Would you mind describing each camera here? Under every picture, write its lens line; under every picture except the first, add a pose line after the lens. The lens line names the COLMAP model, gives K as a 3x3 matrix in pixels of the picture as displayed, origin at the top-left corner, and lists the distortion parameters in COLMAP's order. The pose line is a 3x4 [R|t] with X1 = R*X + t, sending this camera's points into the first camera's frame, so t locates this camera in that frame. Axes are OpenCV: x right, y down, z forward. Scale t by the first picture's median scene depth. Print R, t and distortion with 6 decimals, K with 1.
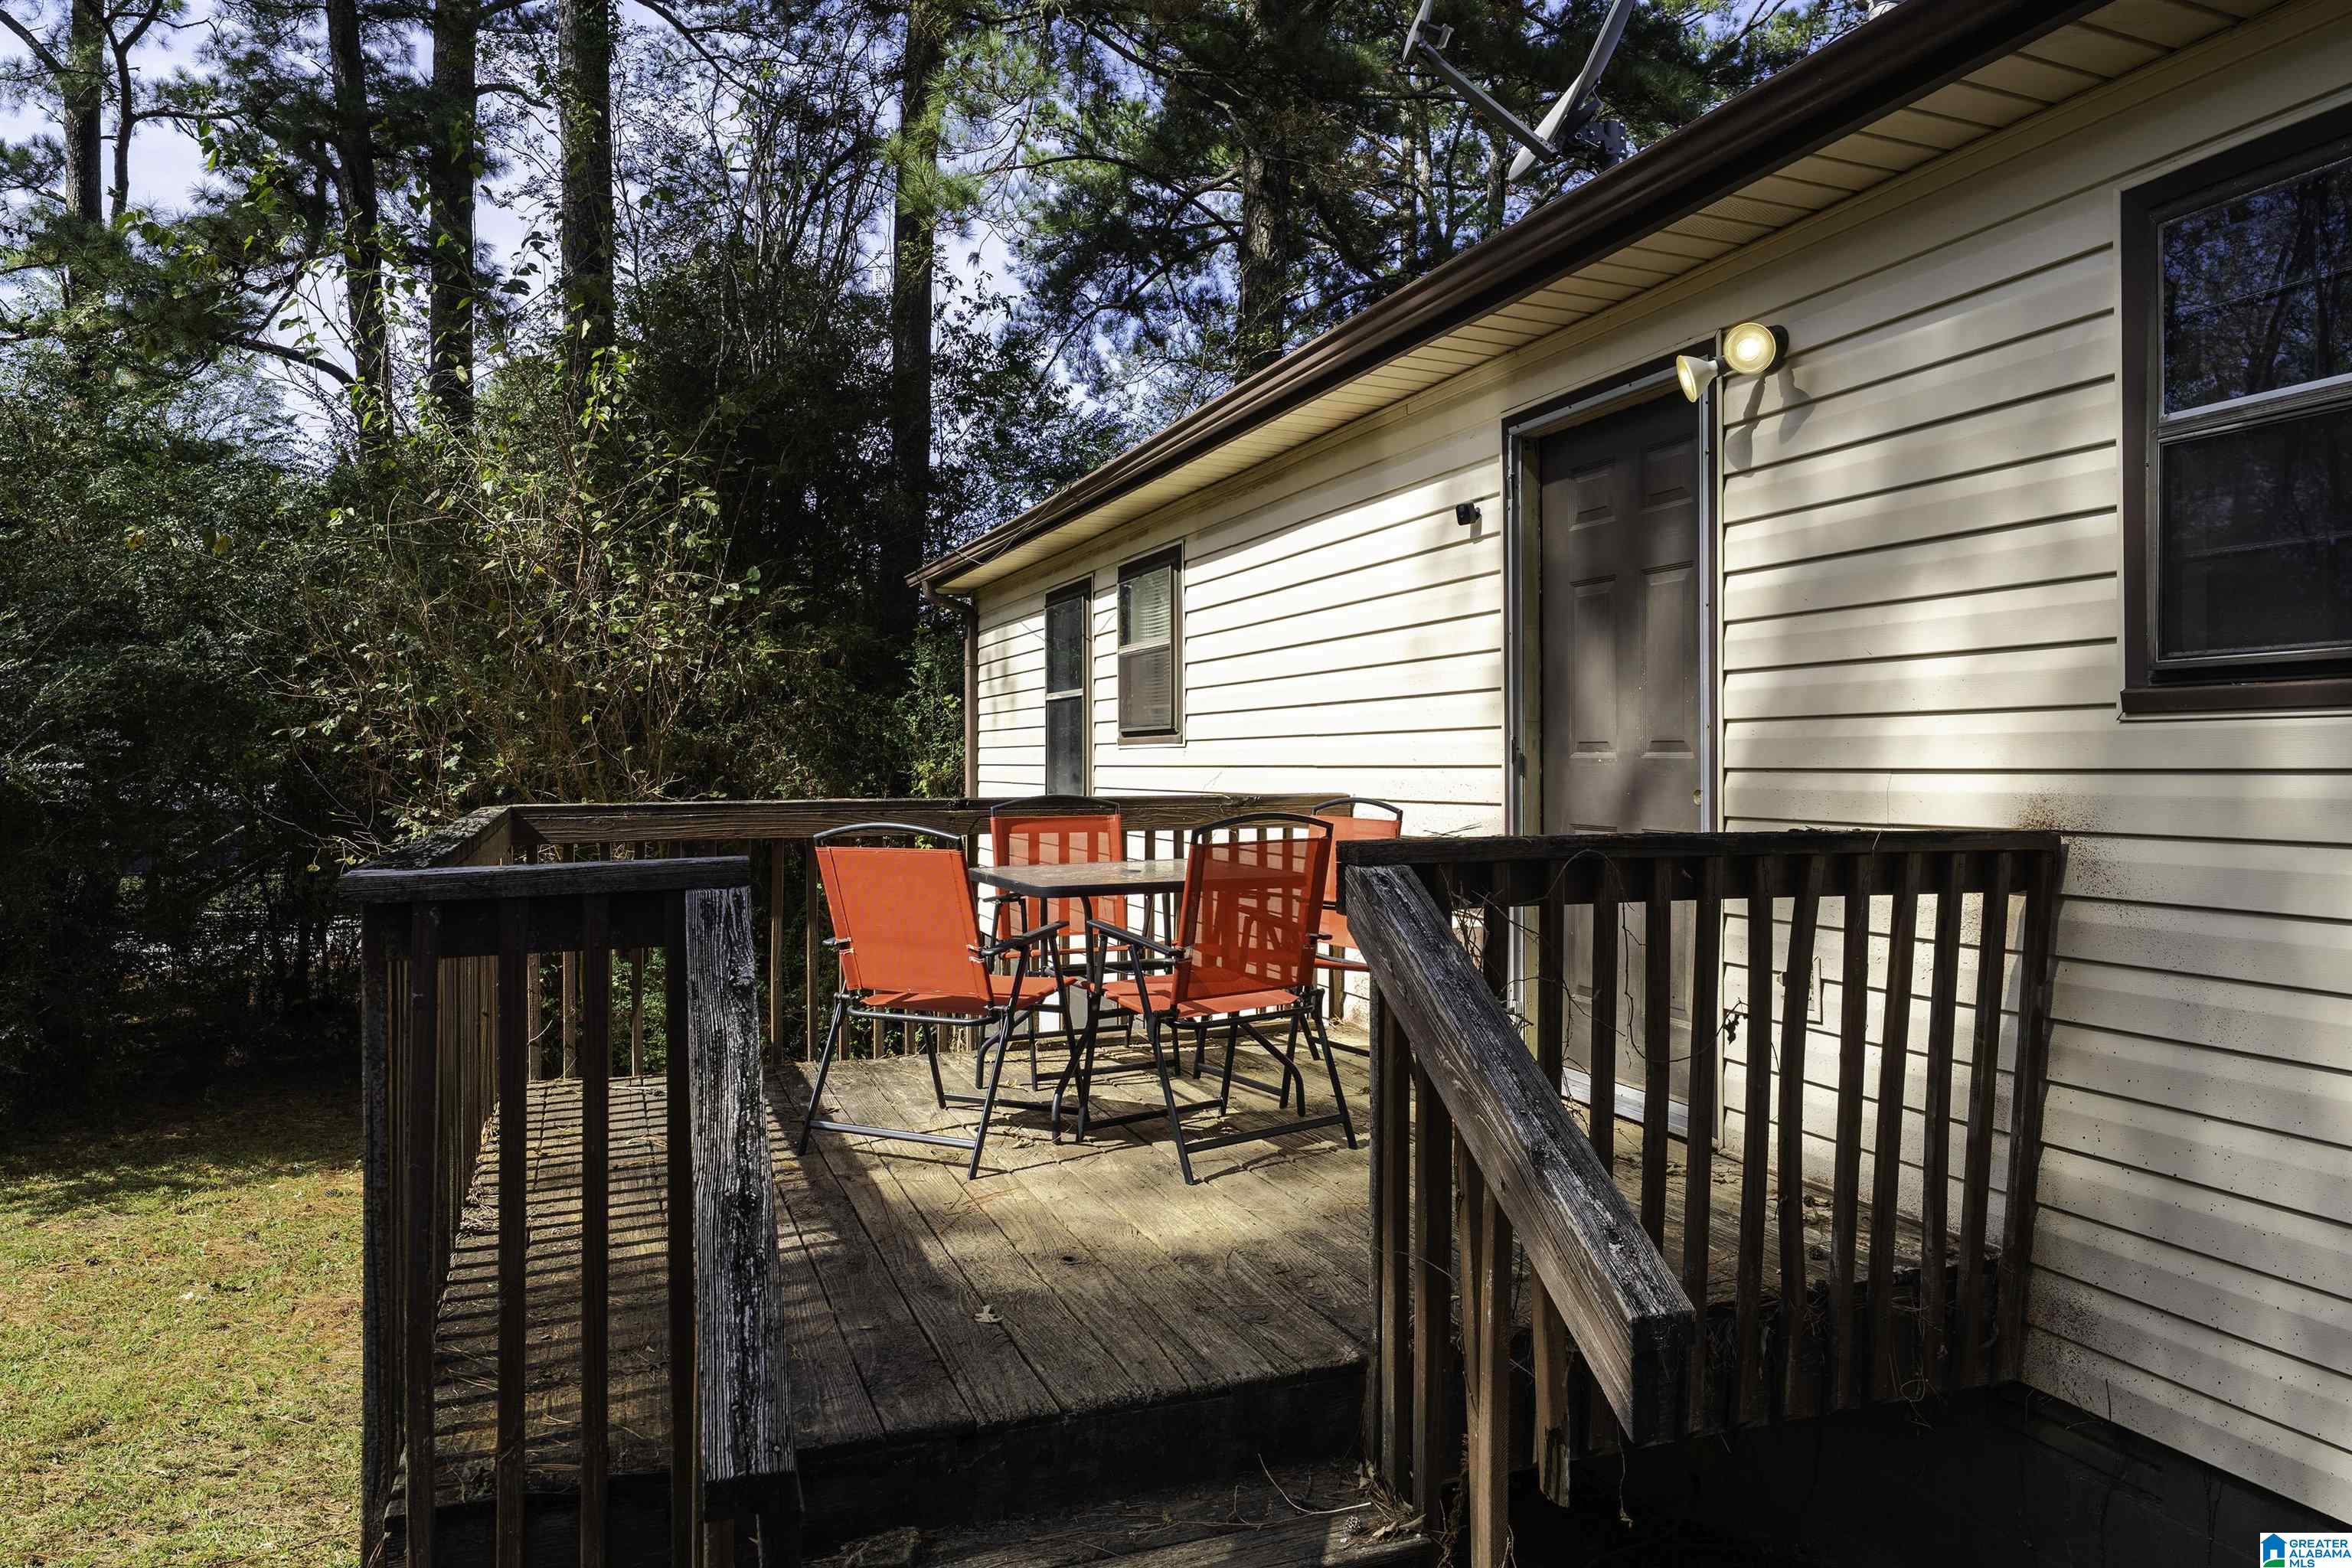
lens RADIAL K [[1480.2, 0, 1176.0], [0, 1480.2, 784.0], [0, 0, 1]] dist [0.000456, 0.000205]
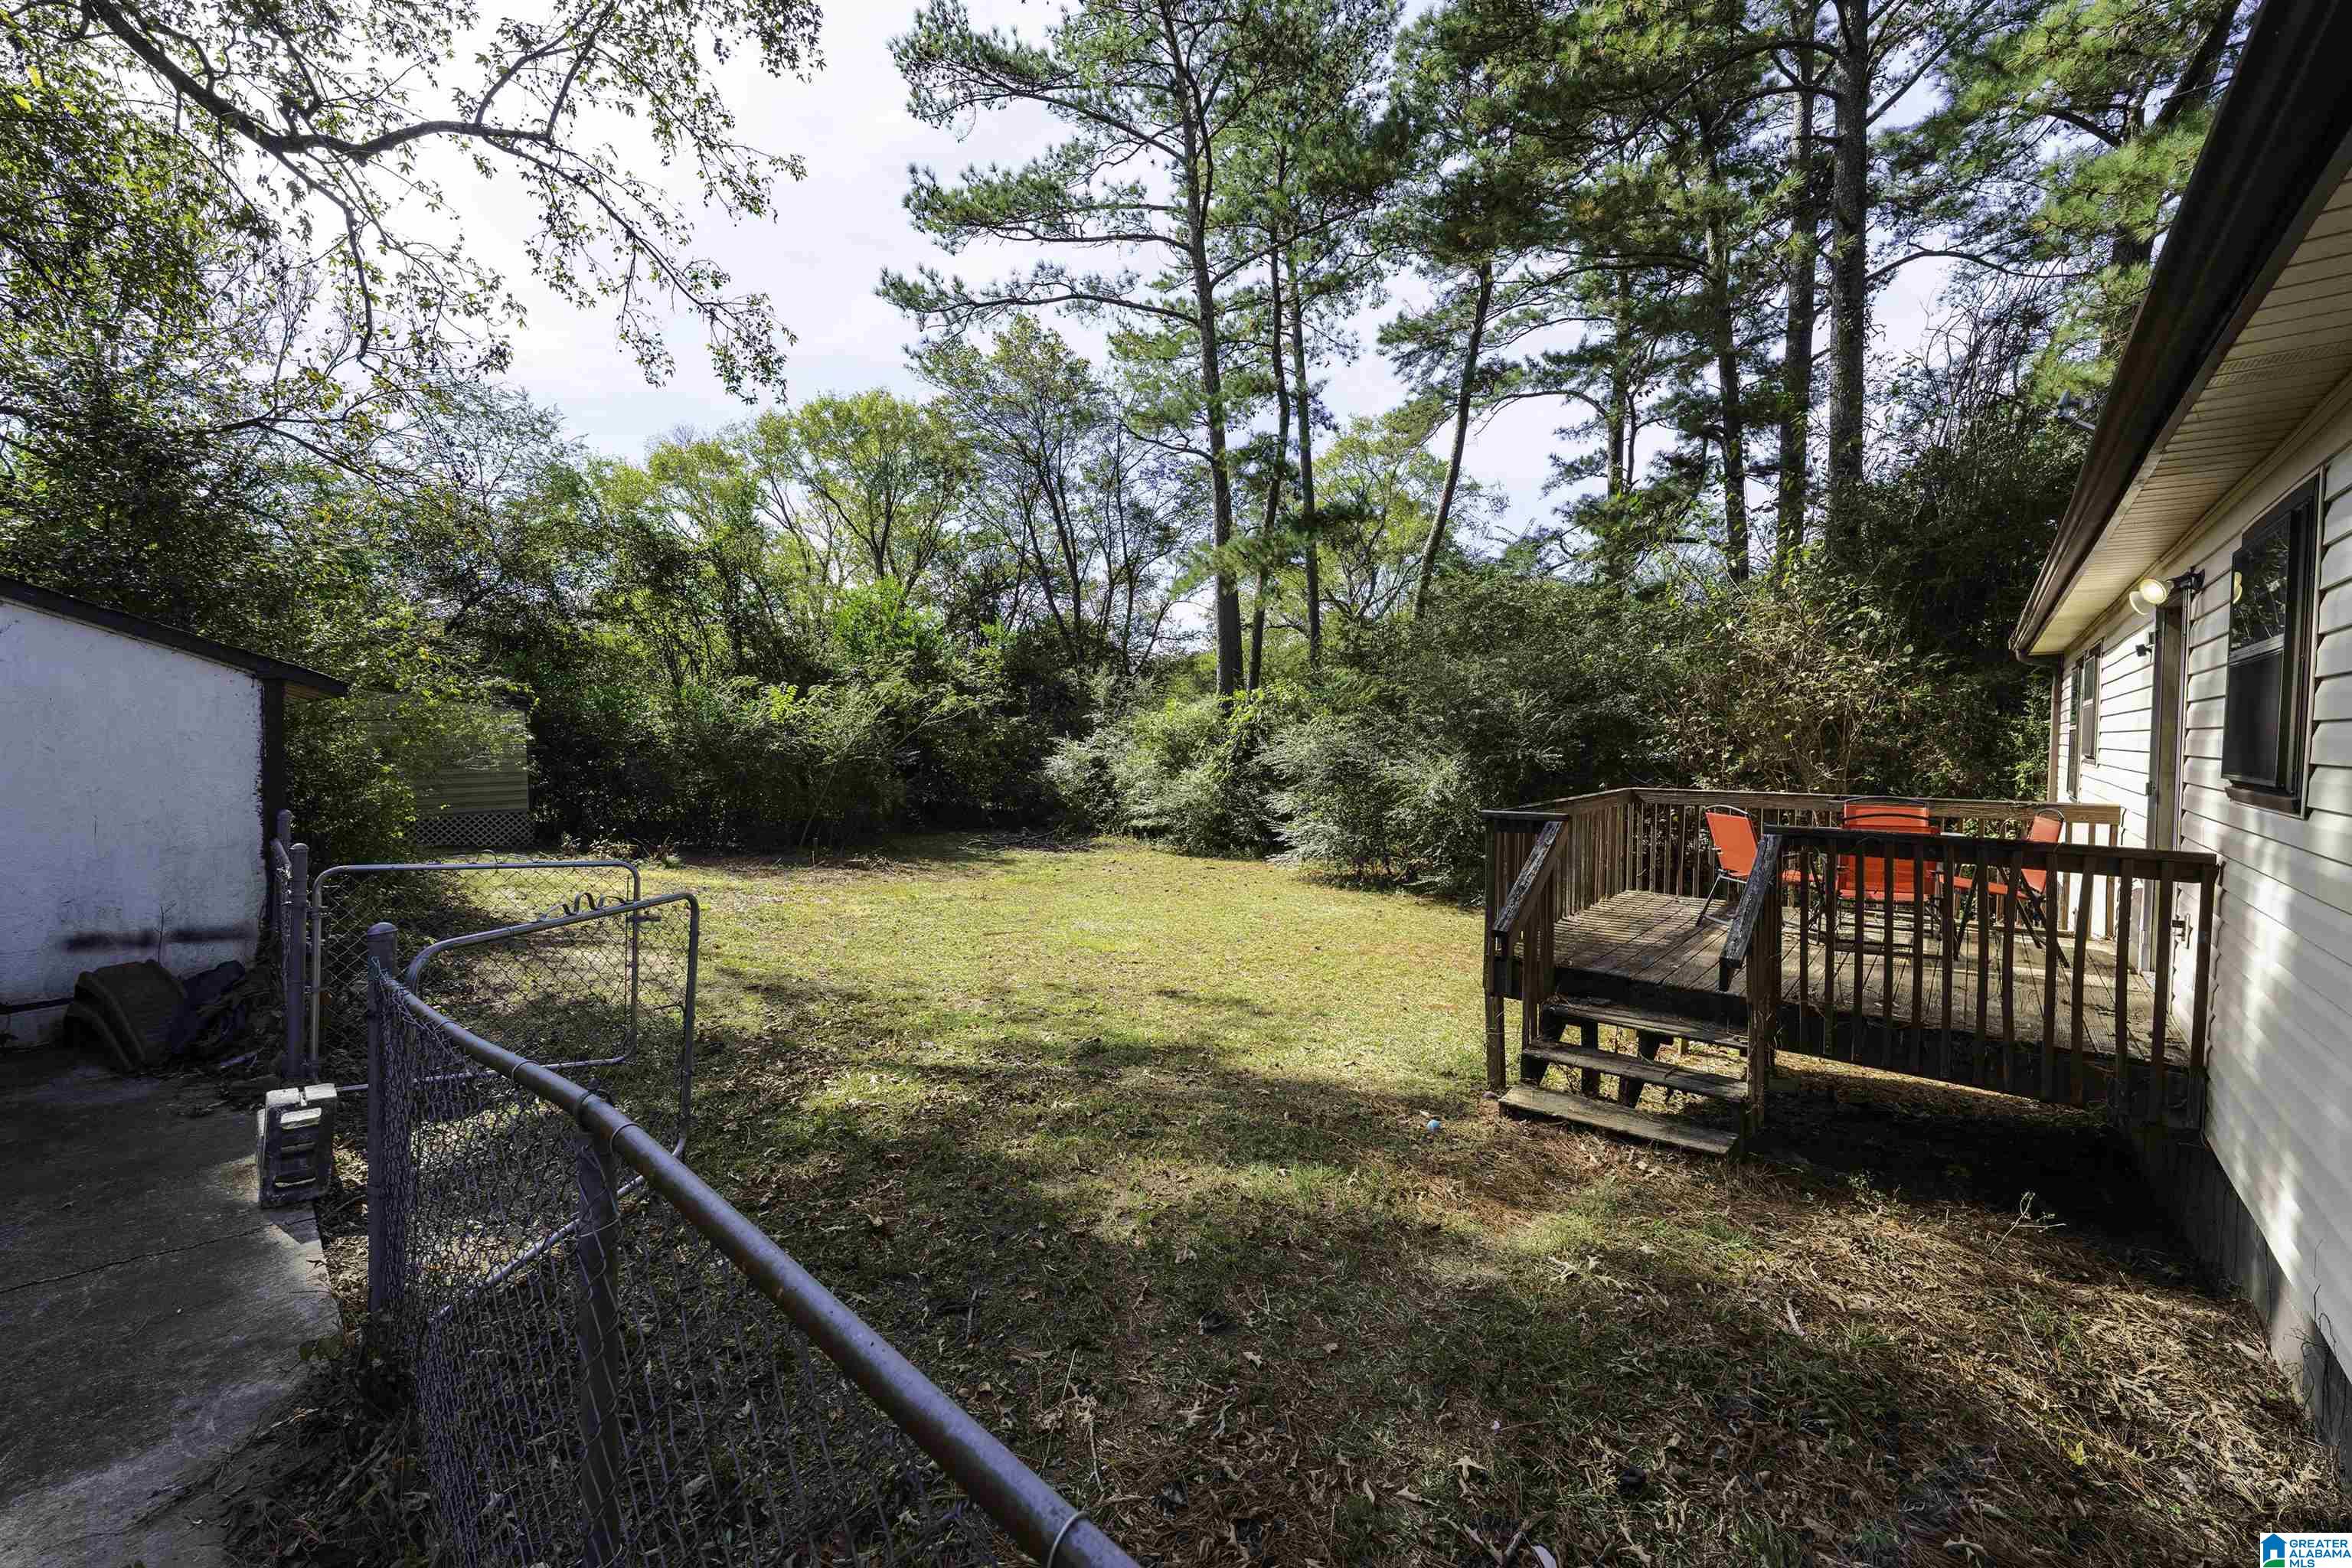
lens RADIAL K [[979.5, 0, 1176.0], [0, 979.5, 784.0], [0, 0, 1]] dist [0.000211, 0.000018]
pose [[0.451311, 0.059570, -0.890376, 0.472511], [-0.018613, 0.998181, 0.057348, -0.048966], [0.892173, -0.009309, 0.451599, -0.356253]]
